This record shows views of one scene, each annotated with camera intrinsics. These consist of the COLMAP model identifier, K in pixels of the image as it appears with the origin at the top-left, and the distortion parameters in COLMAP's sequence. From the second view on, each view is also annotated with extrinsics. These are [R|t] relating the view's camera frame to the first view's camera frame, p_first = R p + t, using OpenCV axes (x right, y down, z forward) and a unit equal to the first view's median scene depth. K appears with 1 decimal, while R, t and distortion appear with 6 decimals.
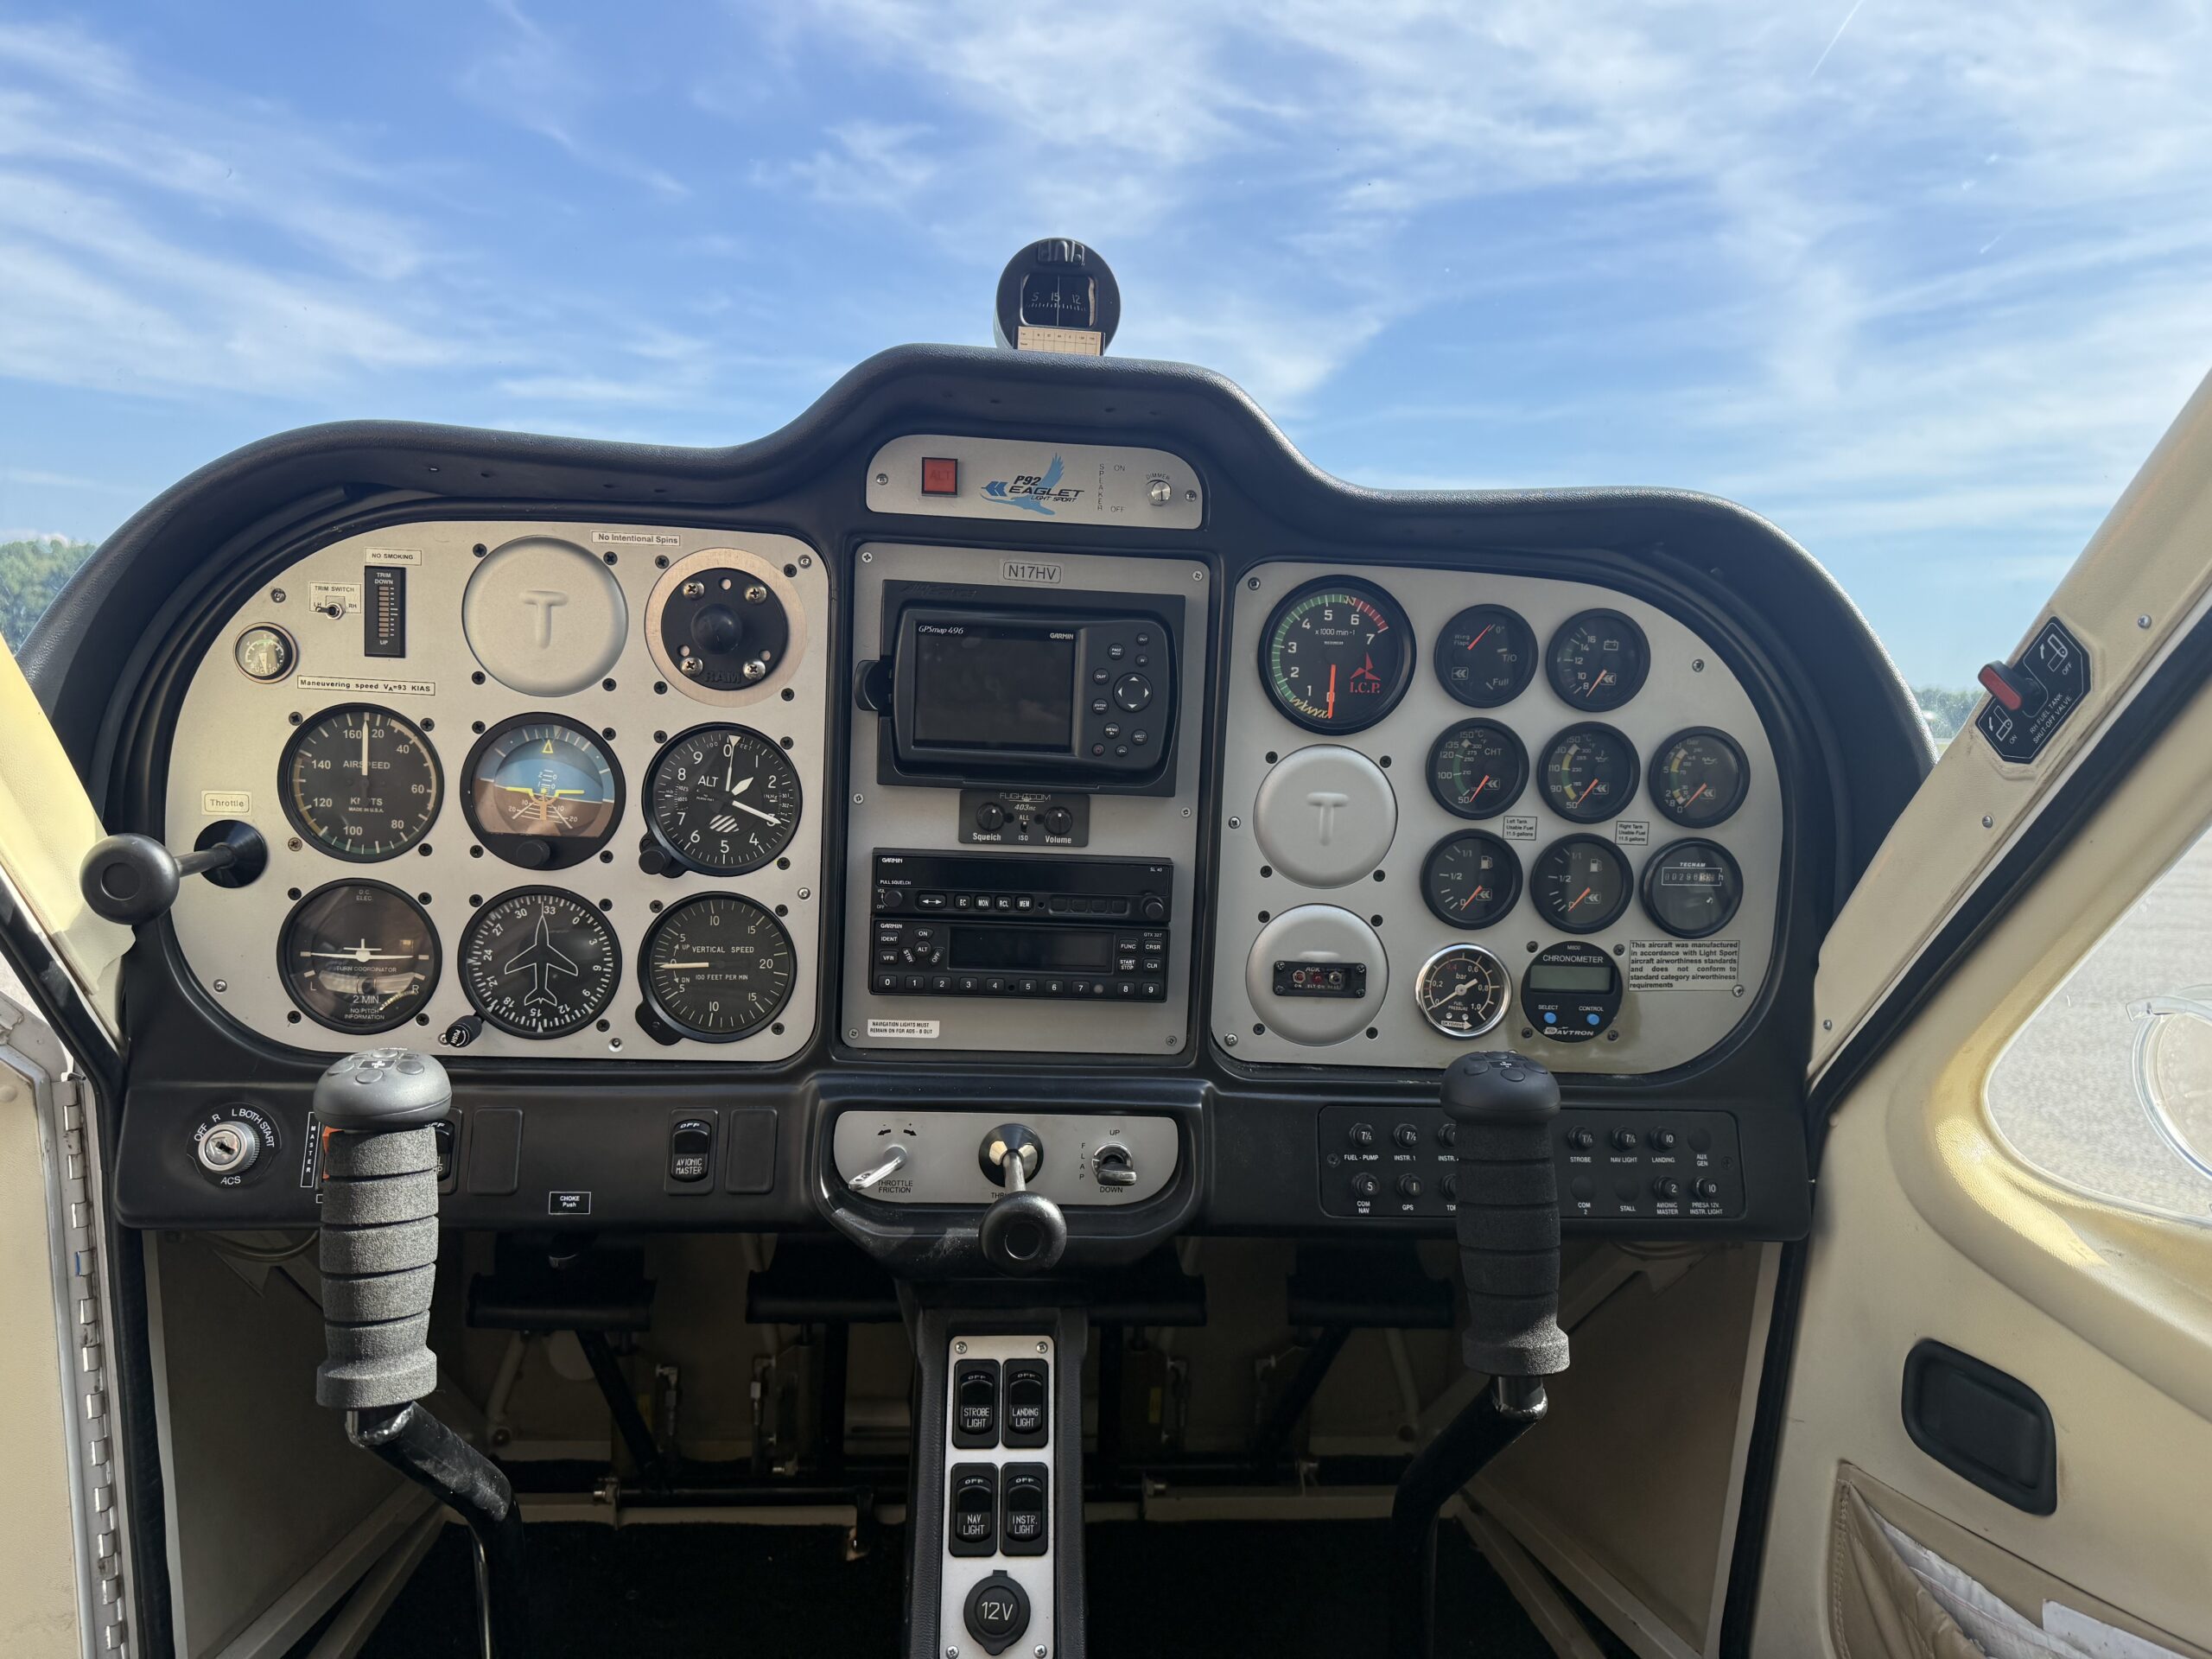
lens RADIAL K [[1540.8, 0, 1106.0], [0, 1540.8, 829.5], [0, 0, 1]] dist [0.137624, -0.220083]
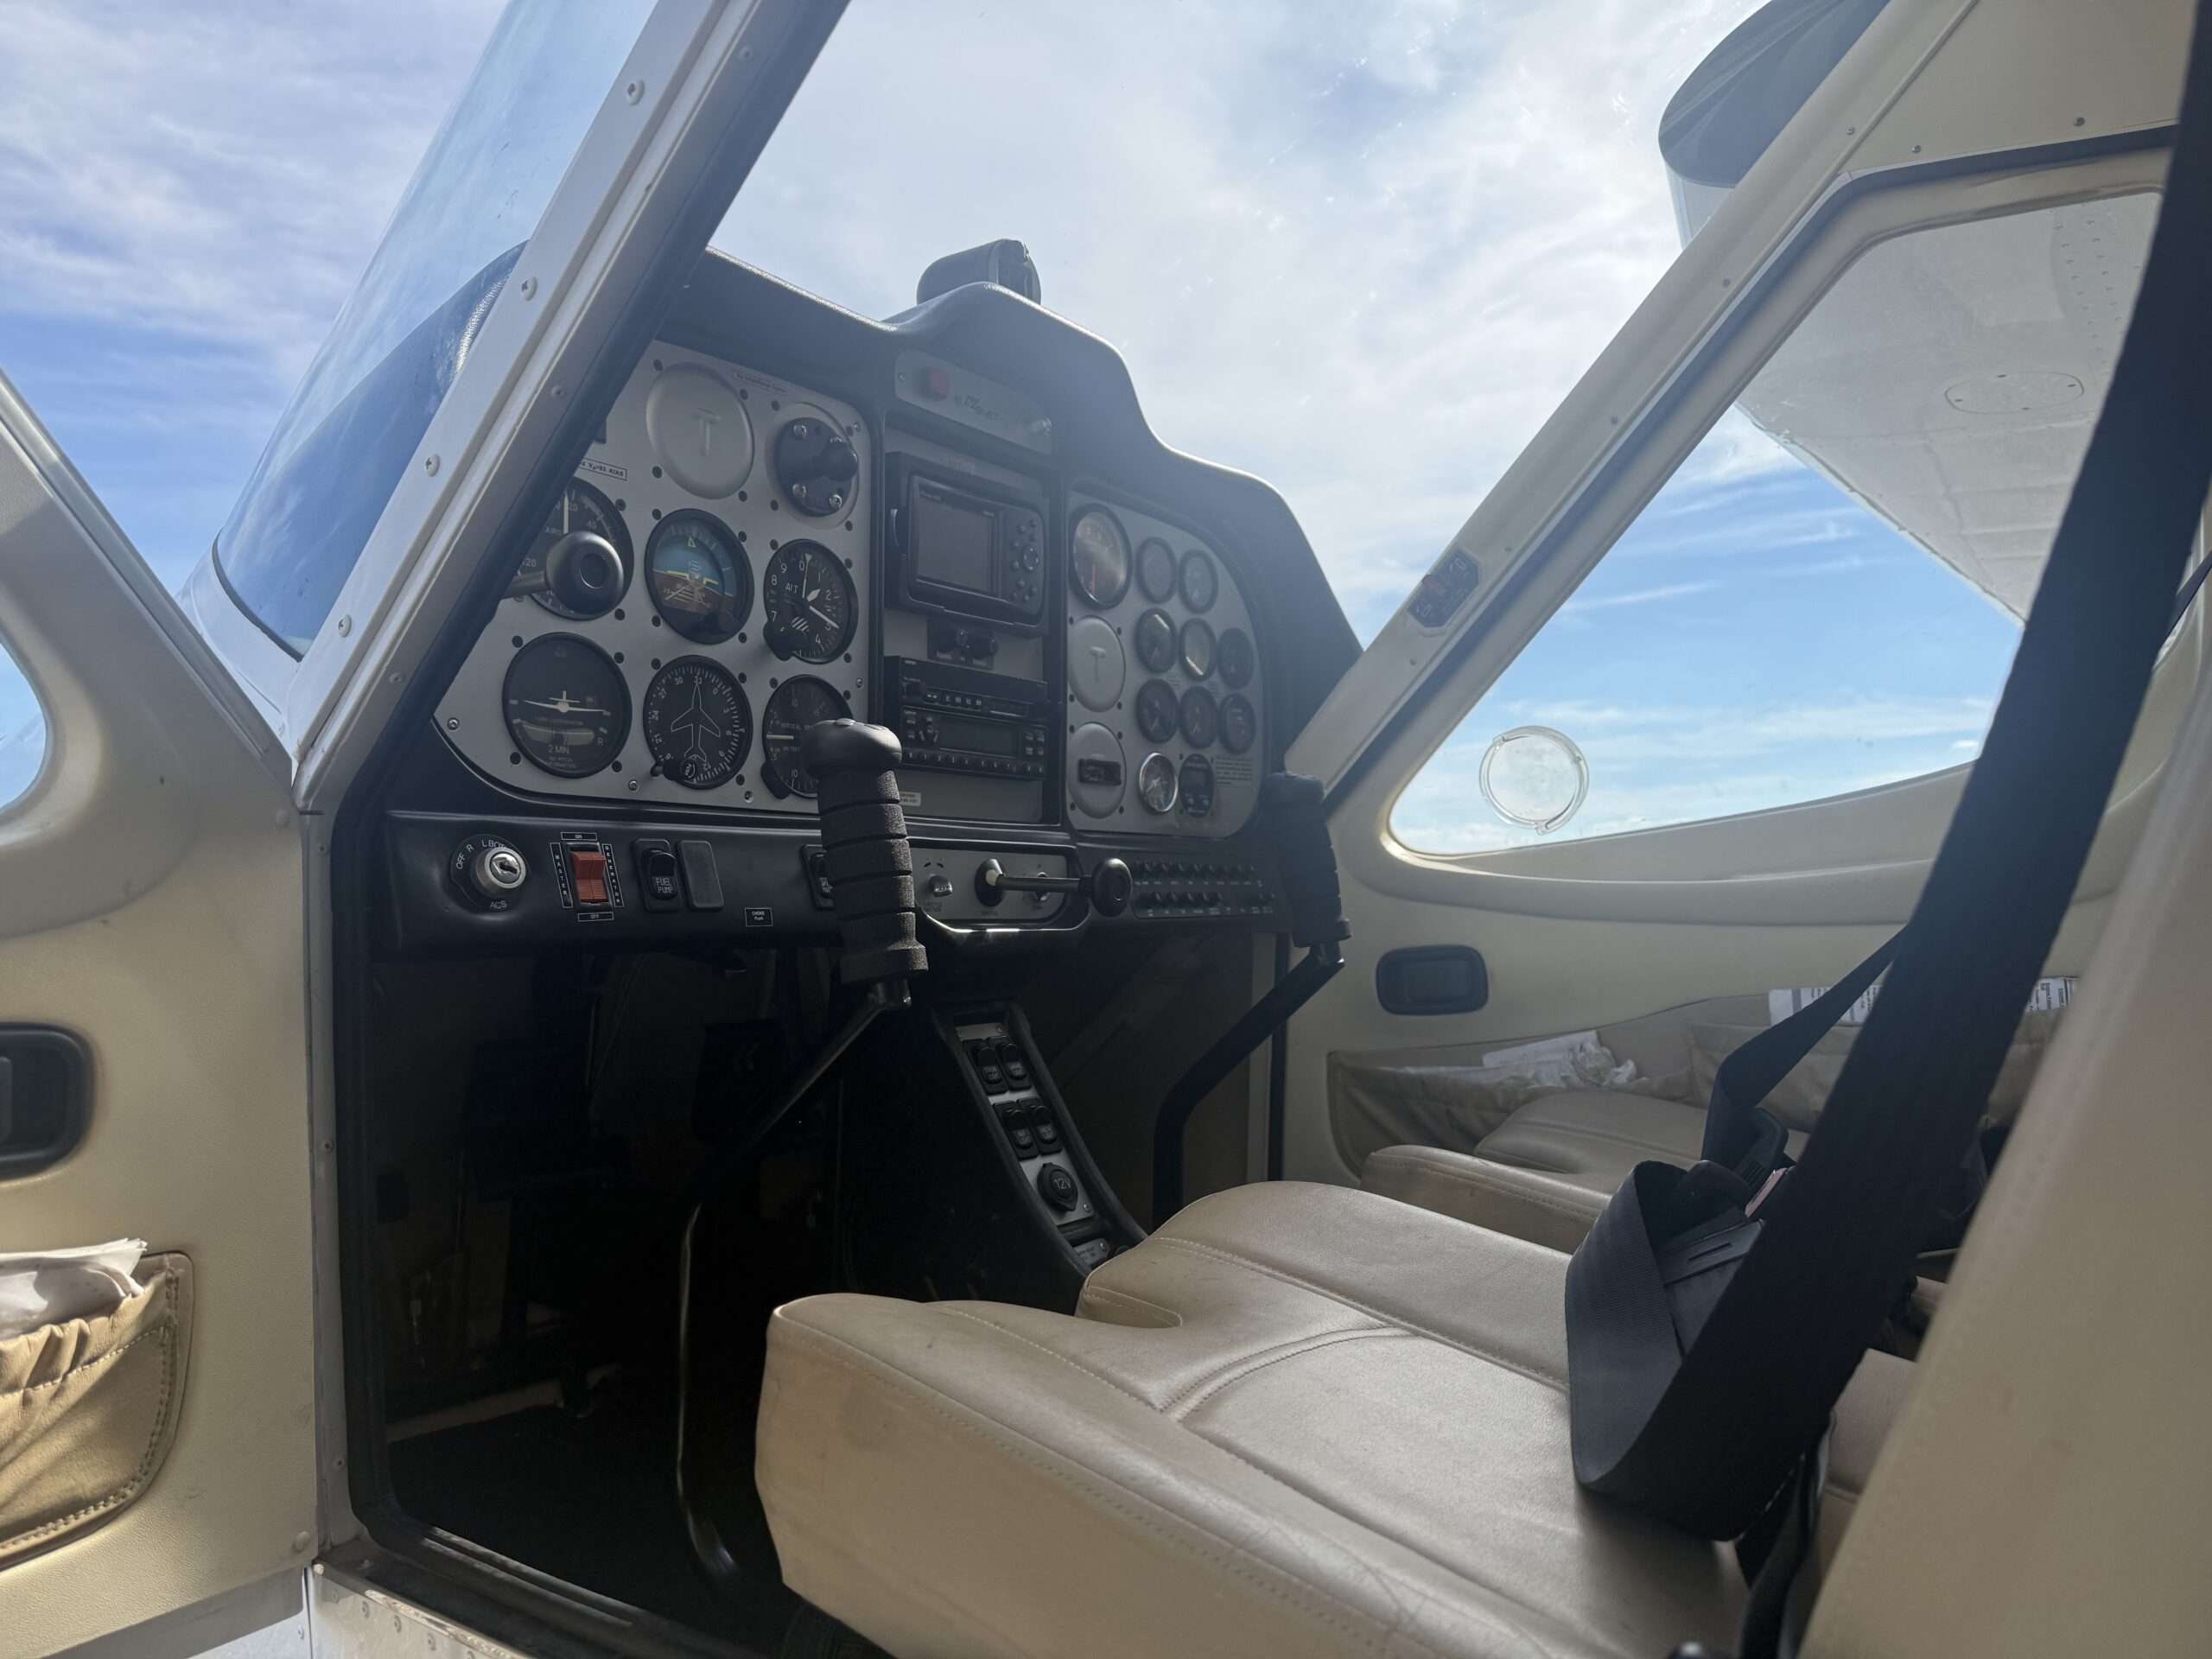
lens RADIAL K [[1540.8, 0, 1106.0], [0, 1540.8, 829.5], [0, 0, 1]] dist [0.137624, -0.220083]
pose [[0.671897, -0.007558, 0.740606, -1.017134], [0.097610, 0.992130, -0.078429, 0.284790], [-0.734185, 0.124987, 0.667346, 0.011039]]
